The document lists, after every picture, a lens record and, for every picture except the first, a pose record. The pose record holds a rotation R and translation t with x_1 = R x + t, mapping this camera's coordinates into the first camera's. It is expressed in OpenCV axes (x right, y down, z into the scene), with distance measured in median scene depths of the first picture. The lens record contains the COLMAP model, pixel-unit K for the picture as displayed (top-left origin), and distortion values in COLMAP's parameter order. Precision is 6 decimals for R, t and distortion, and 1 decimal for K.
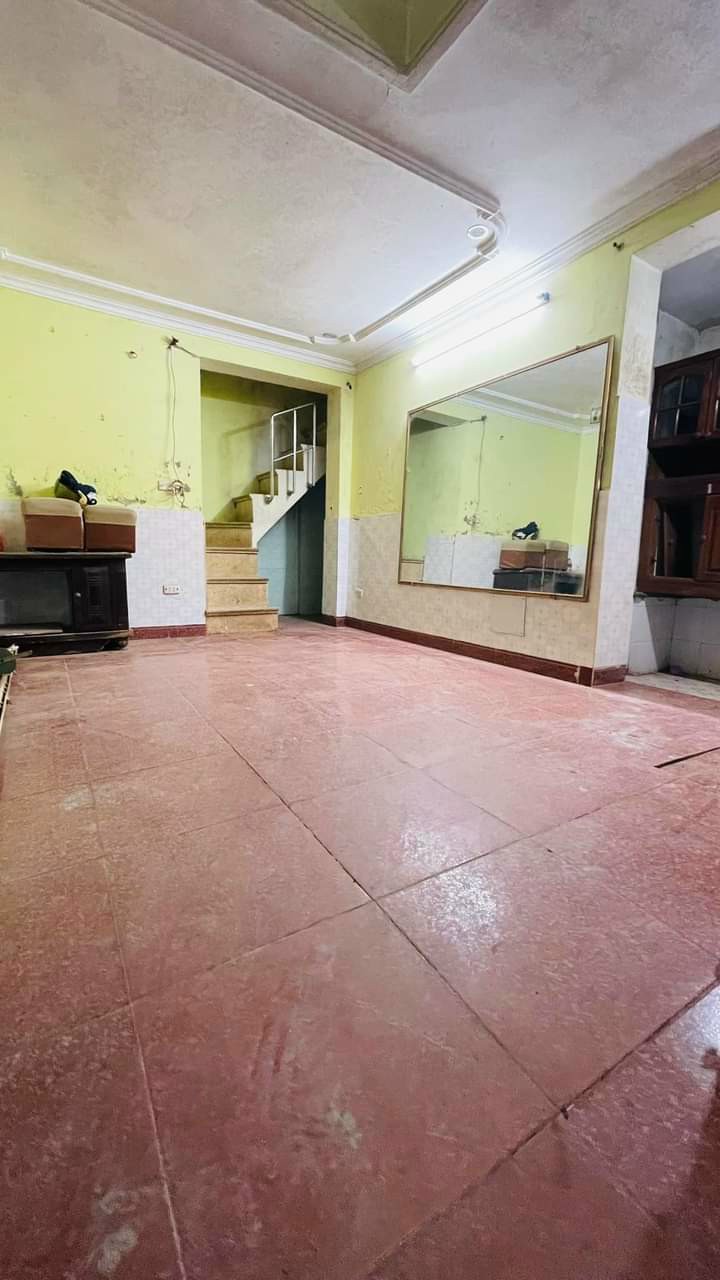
lens RADIAL K [[523.8, 0, 360.0], [0, 523.8, 640.0], [0, 0, 1]] dist [0.001360, 0.000076]
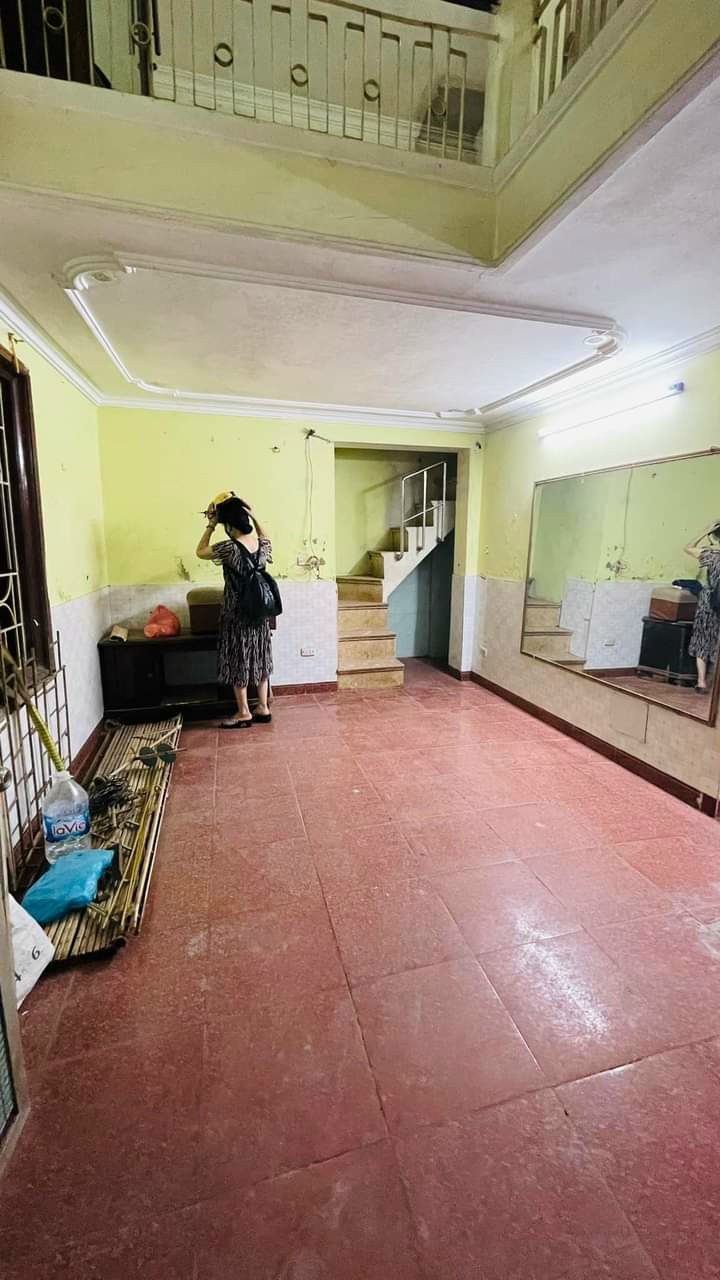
lens RADIAL K [[524.4, 0, 360.0], [0, 524.4, 640.0], [0, 0, 1]] dist [0.053595, -0.067095]
pose [[0.958448, 0.027100, -0.283977, 0.057967], [-0.018063, 0.999245, 0.034392, -0.144984], [0.284695, -0.027834, 0.958214, -0.038052]]
